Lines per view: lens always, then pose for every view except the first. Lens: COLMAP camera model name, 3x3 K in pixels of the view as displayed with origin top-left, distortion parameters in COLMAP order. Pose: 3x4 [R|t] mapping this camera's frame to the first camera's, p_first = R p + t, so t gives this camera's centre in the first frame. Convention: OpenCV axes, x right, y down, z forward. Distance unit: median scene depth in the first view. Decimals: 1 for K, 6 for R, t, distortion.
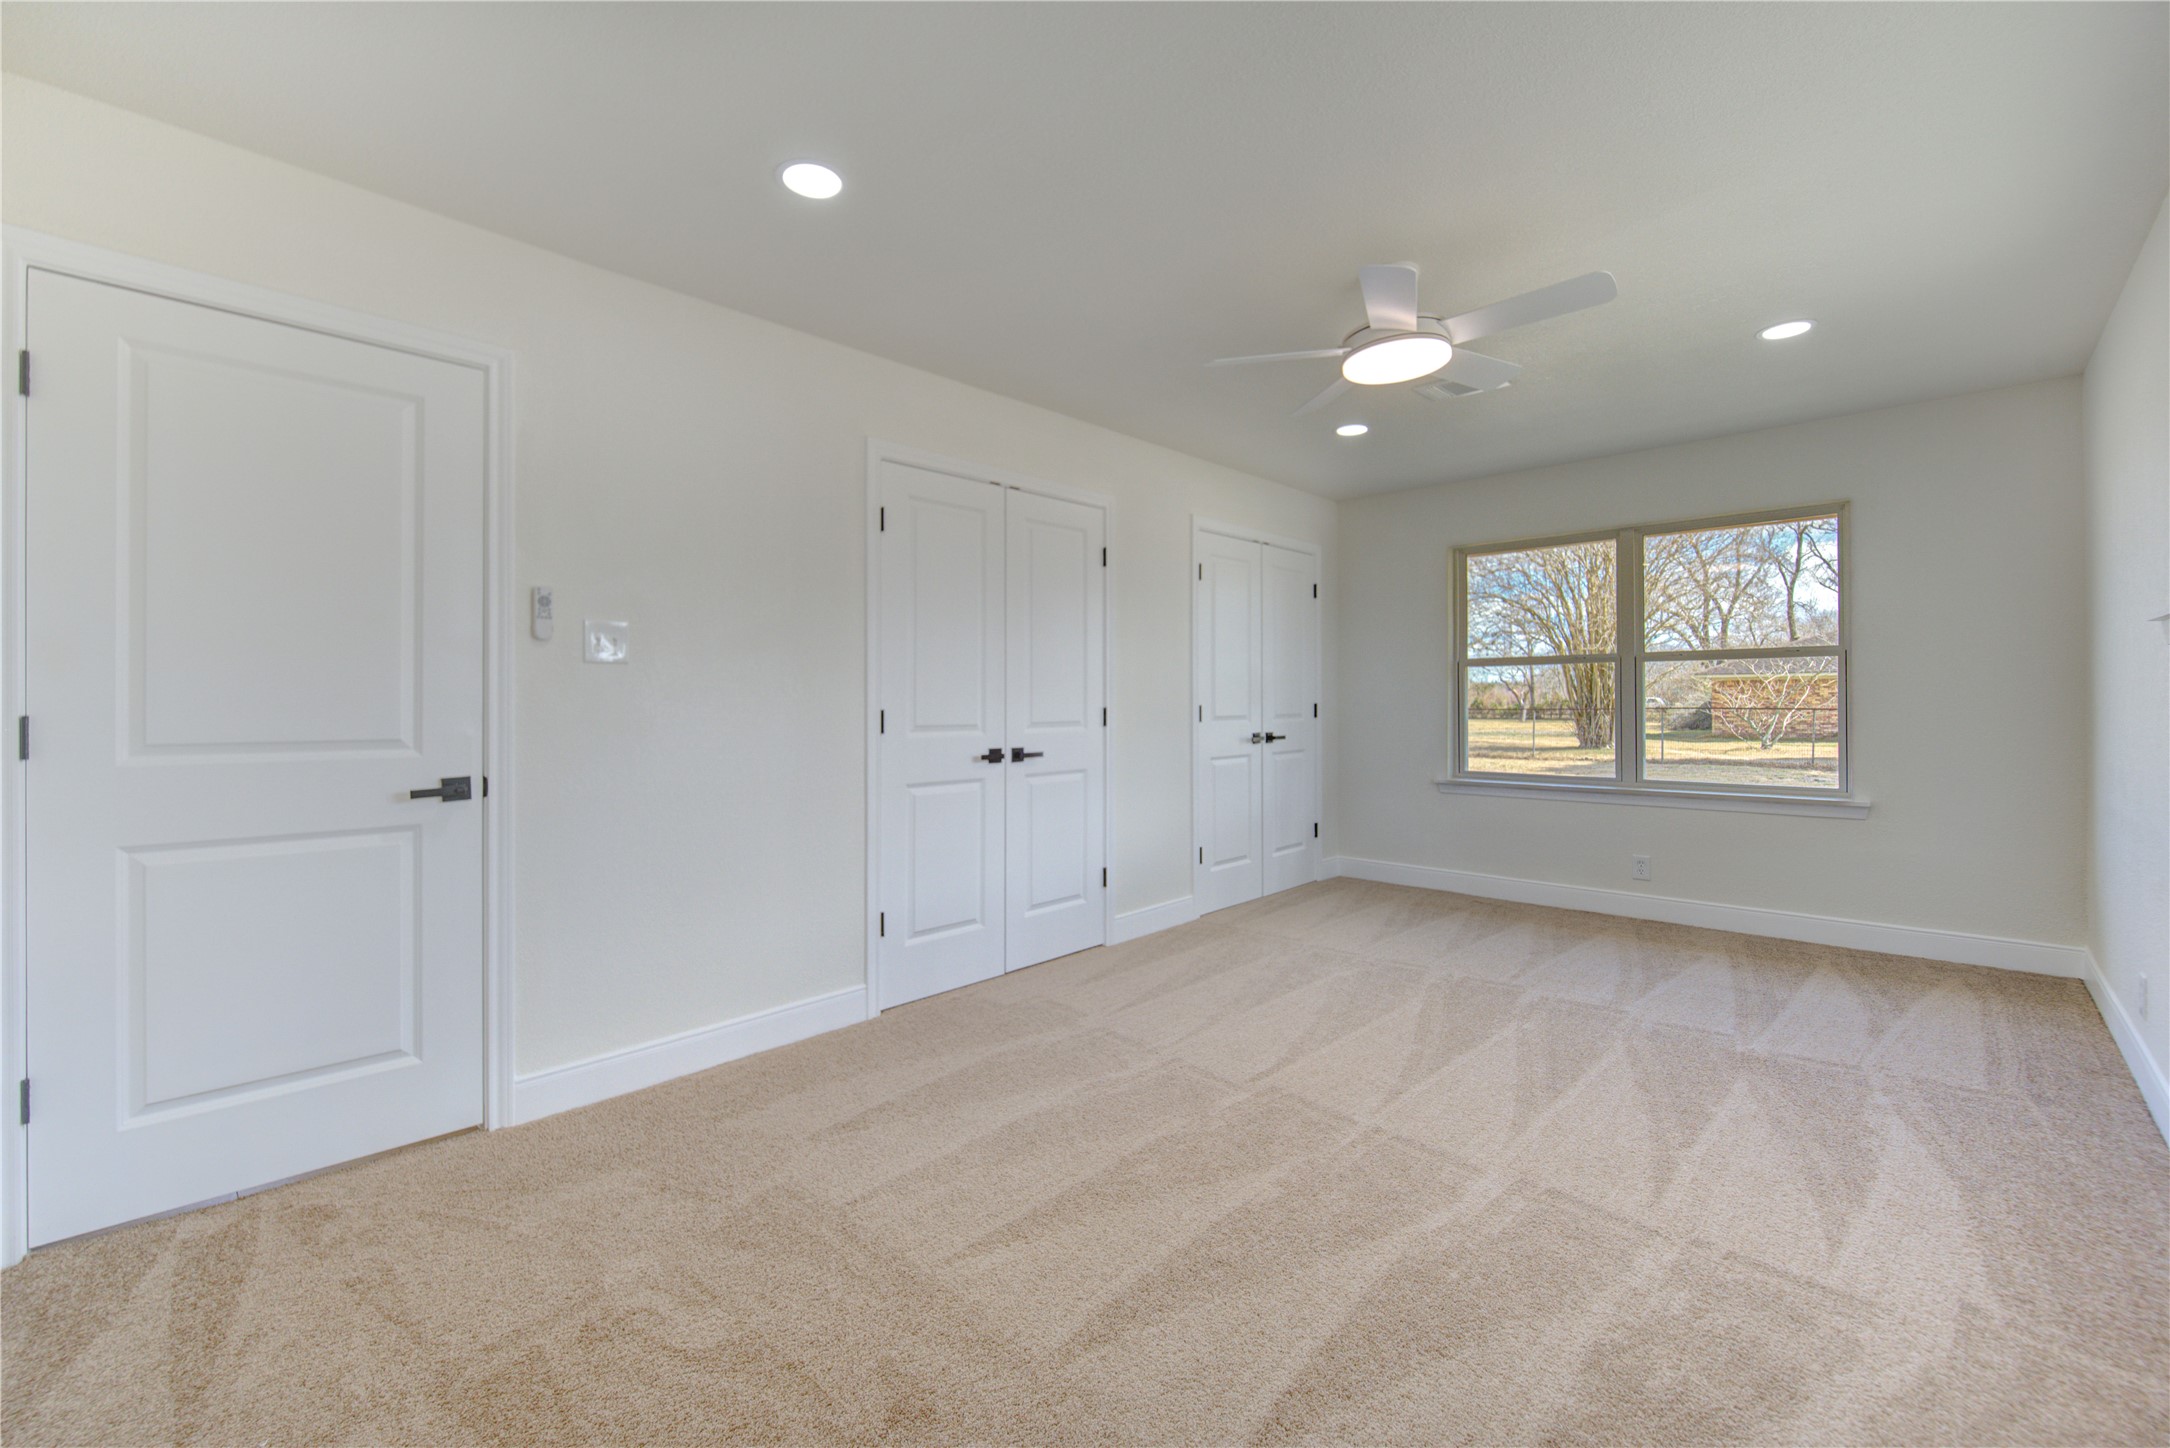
lens RADIAL K [[896.4, 0, 1089.1], [0, 896.4, 690.5], [0, 0, 1]] dist [-0.014855, -0.000222]
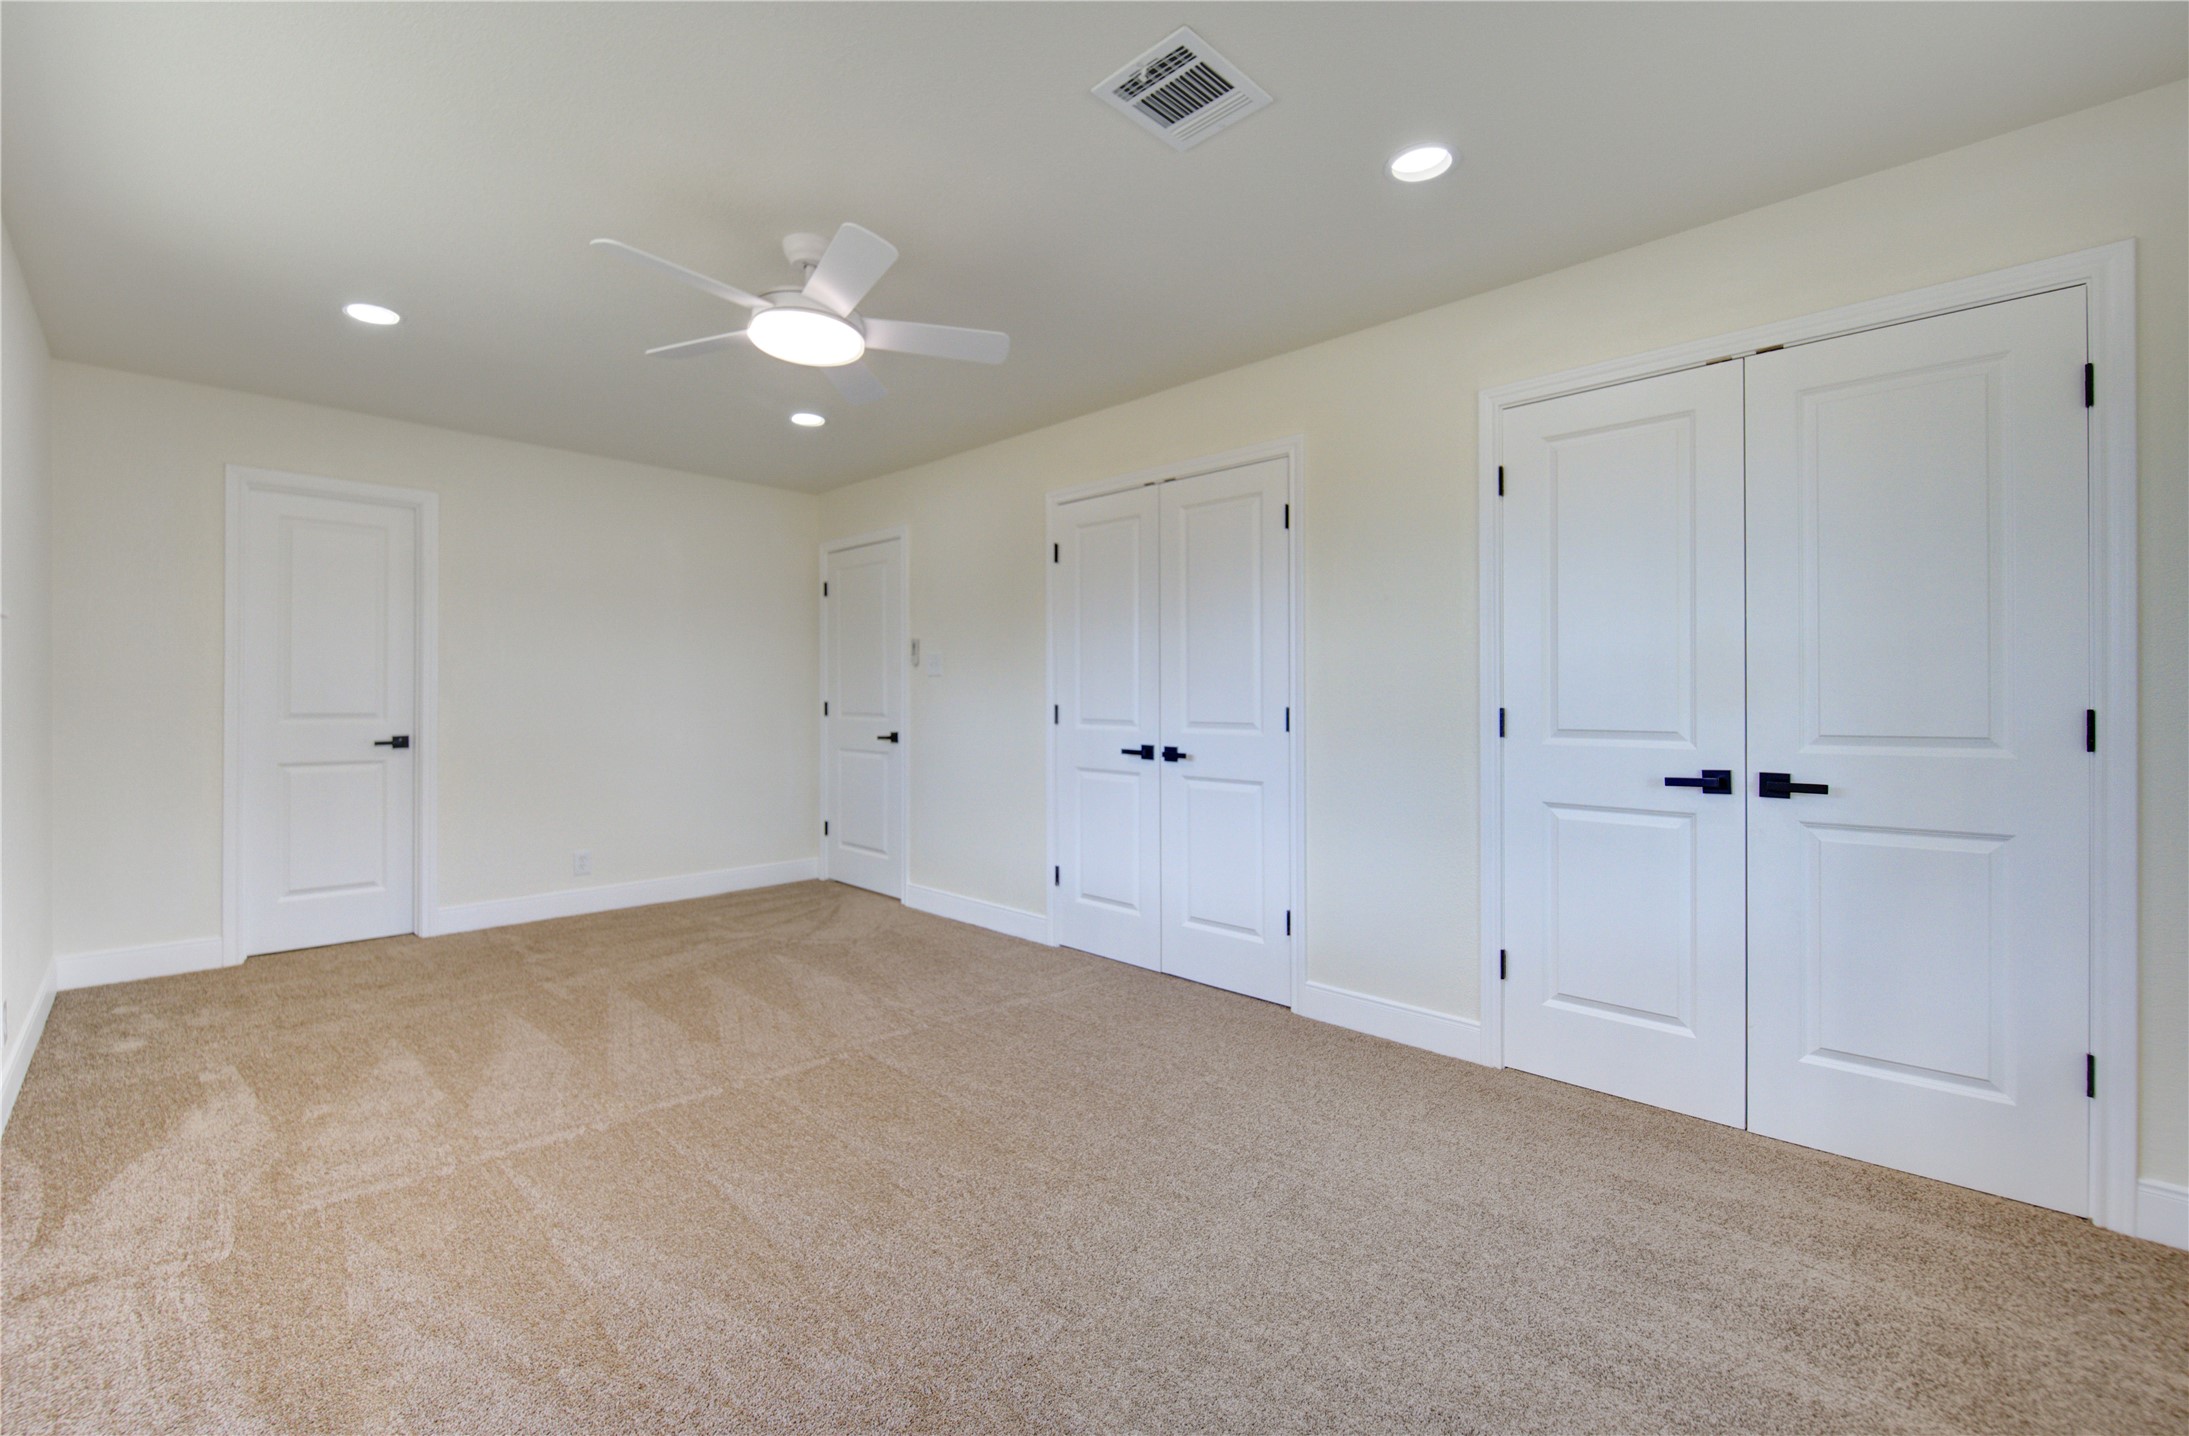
lens RADIAL K [[874.5, 0, 1098.3], [0, 874.5, 693.1], [0, 0, 1]] dist [-0.017496, -0.000249]
pose [[0.006531, 0.000542, -0.999979, 0.872025], [0.010252, 0.999947, 0.000609, 0.004605], [0.999926, -0.010256, 0.006525, 0.920498]]
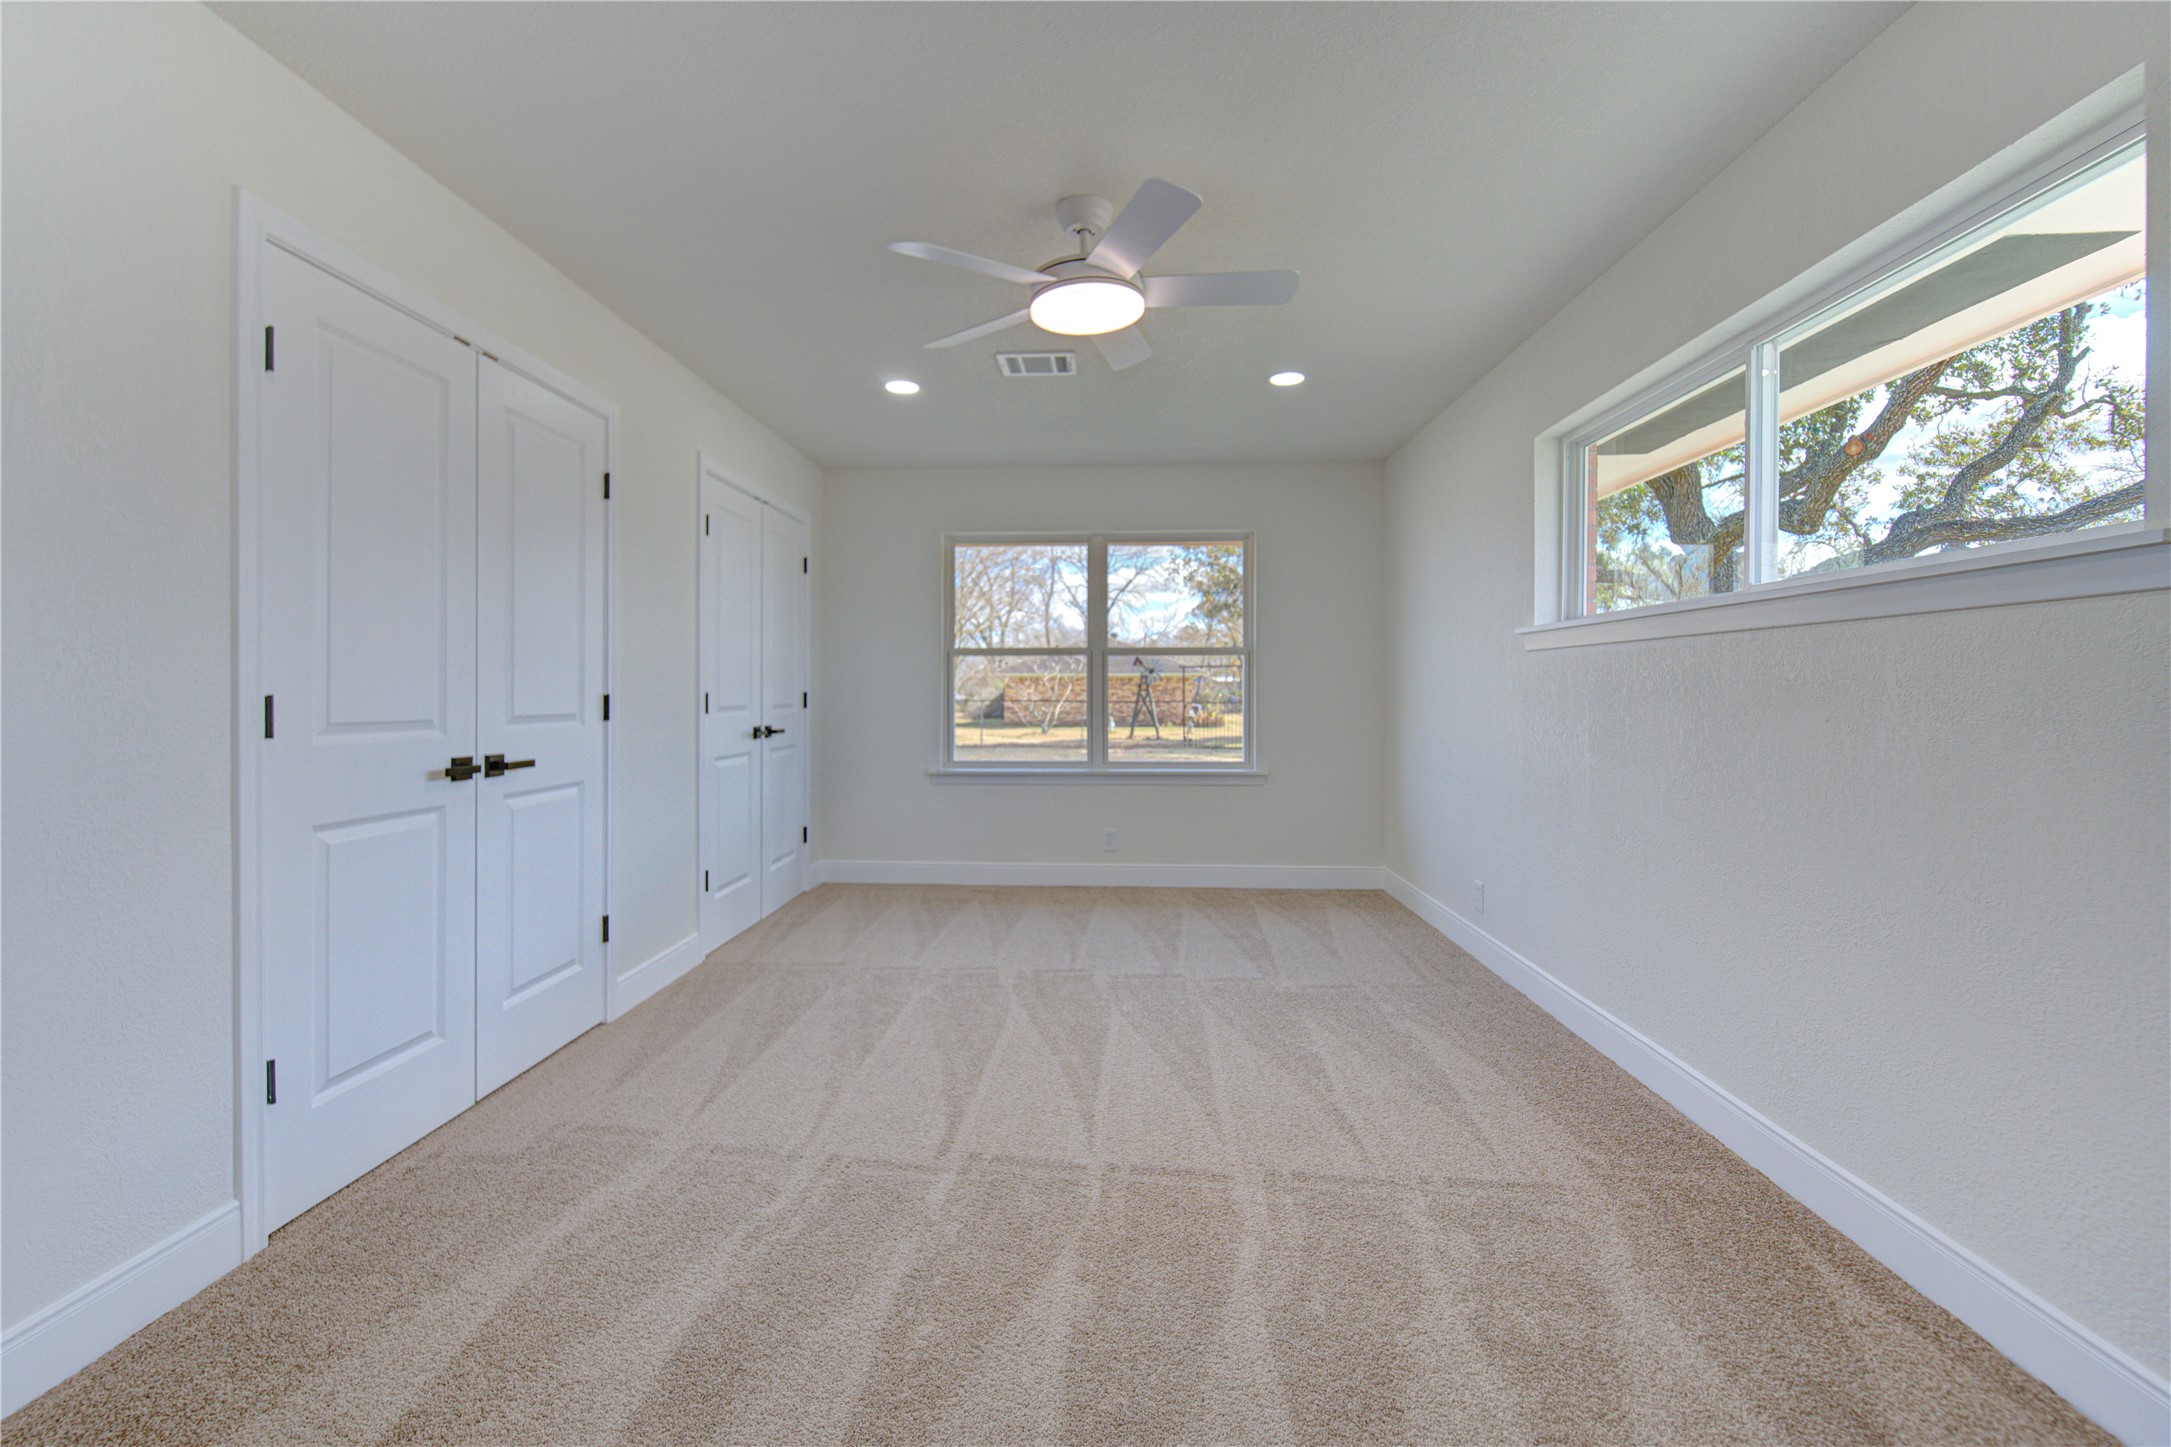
lens RADIAL K [[896.4, 0, 1072.9], [0, 896.4, 696.2], [0, 0, 1]] dist [-0.000173, -0.008726]
pose [[0.759475, 0.002500, 0.650532, -0.185413], [-0.011617, 0.999885, 0.009720, 0.009840], [-0.650433, -0.014939, 0.759417, 0.228630]]
